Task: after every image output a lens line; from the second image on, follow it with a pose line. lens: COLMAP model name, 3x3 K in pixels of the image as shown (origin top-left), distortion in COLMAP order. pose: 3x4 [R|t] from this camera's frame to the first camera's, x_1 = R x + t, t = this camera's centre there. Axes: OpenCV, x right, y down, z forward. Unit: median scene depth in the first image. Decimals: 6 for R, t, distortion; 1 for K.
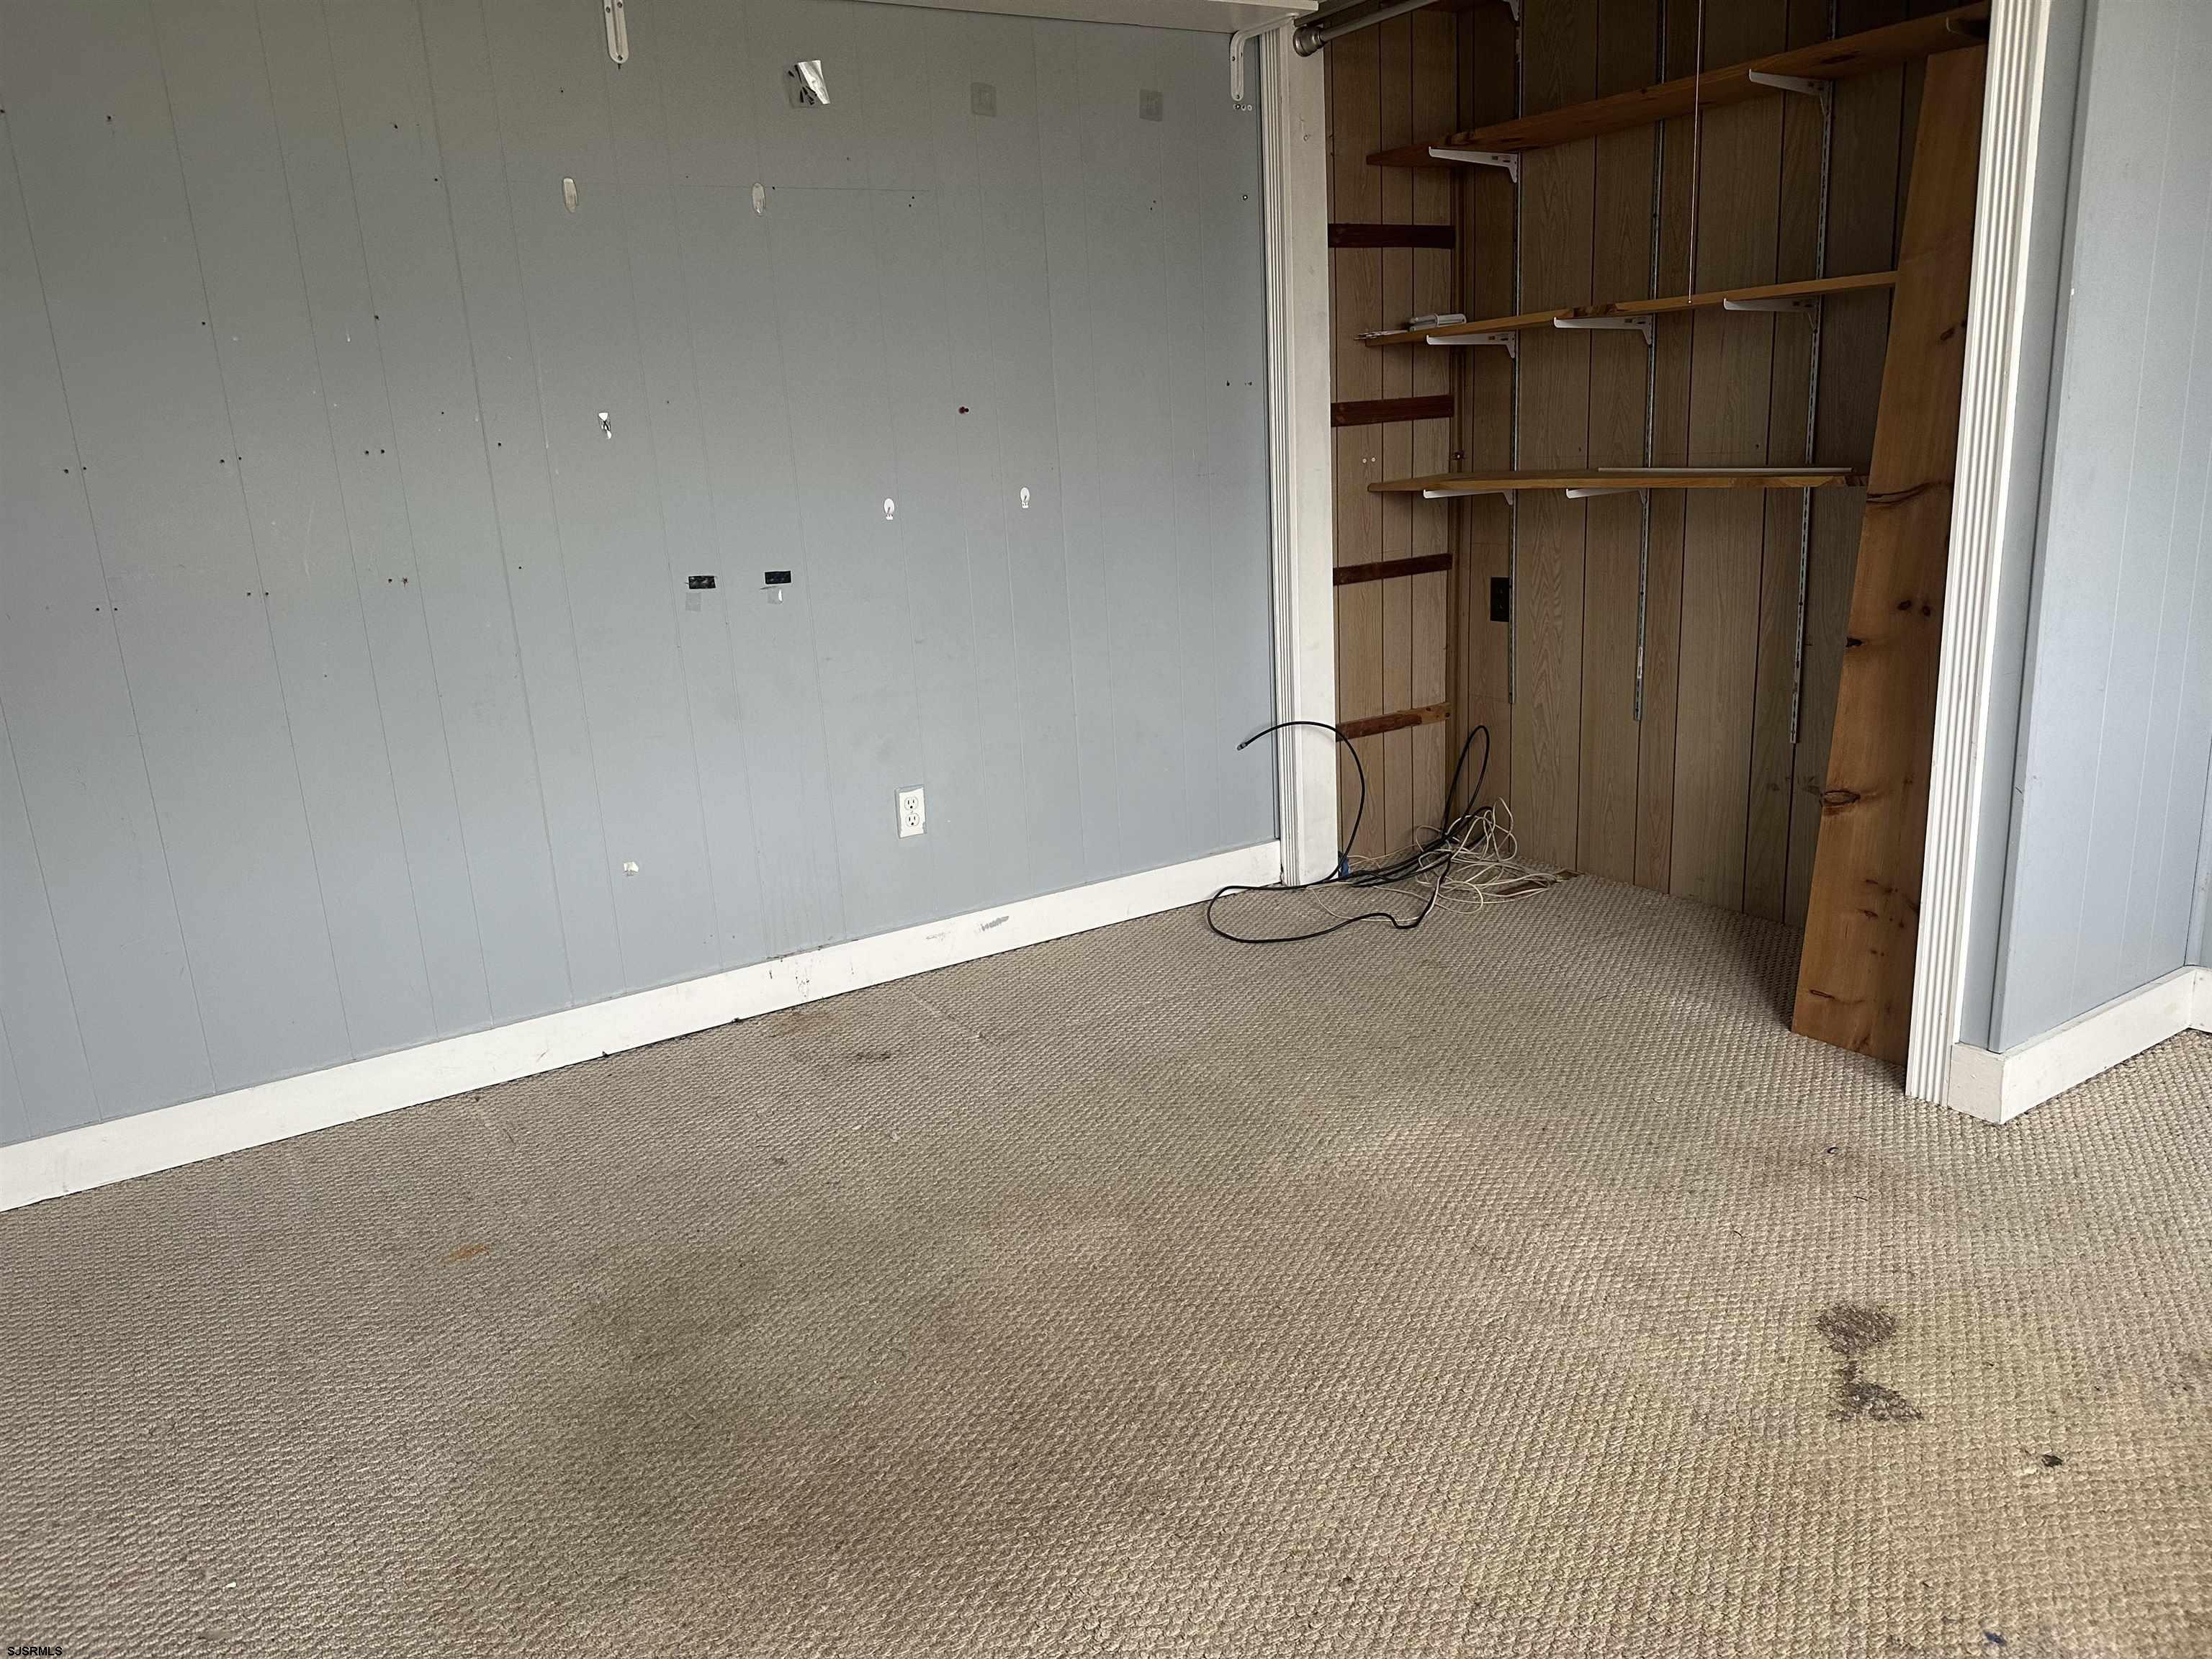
lens RADIAL K [[1565.0, 0, 1100.3], [0, 1565.0, 813.9], [0, 0, 1]] dist [0.122276, -0.172386]
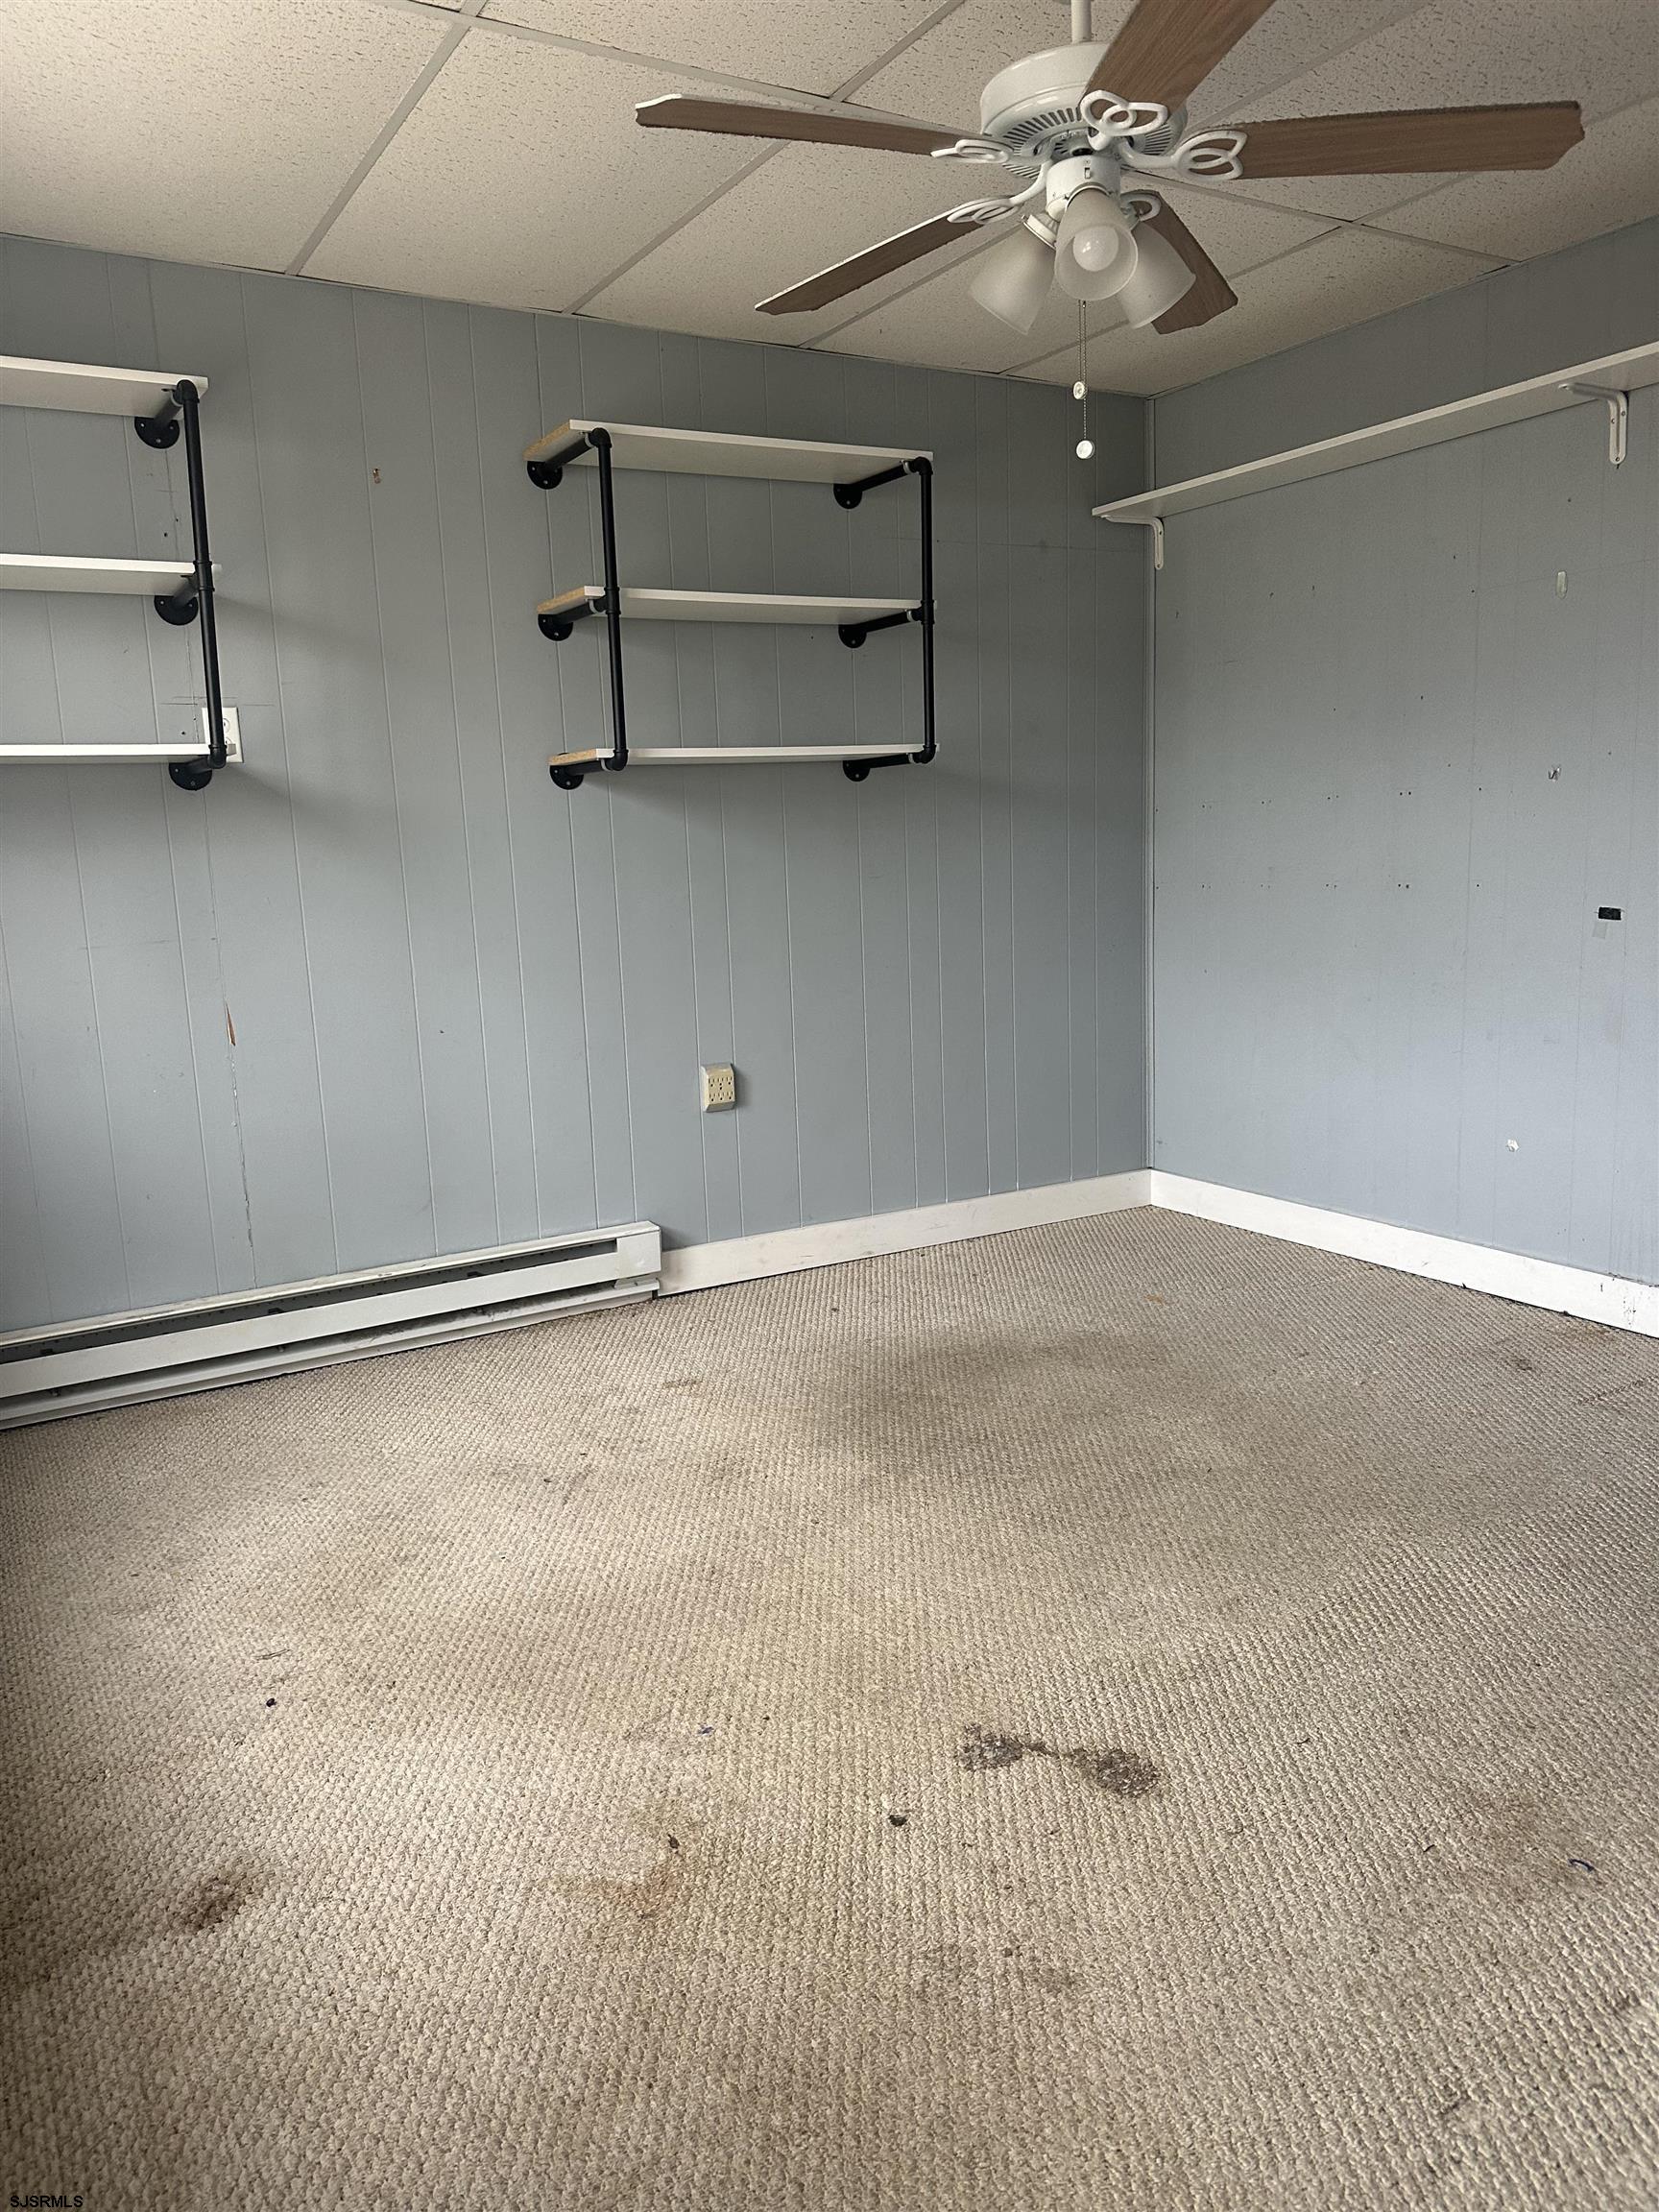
lens RADIAL K [[1565.0, 0, 823.4], [0, 1565.0, 1109.3], [0, 0, 1]] dist [0.122276, -0.172386]
pose [[-0.034505, 0.235986, -0.971144, 1.173308], [-0.208550, 0.948630, 0.237925, -0.224893], [0.977403, 0.210742, 0.016482, 0.640474]]
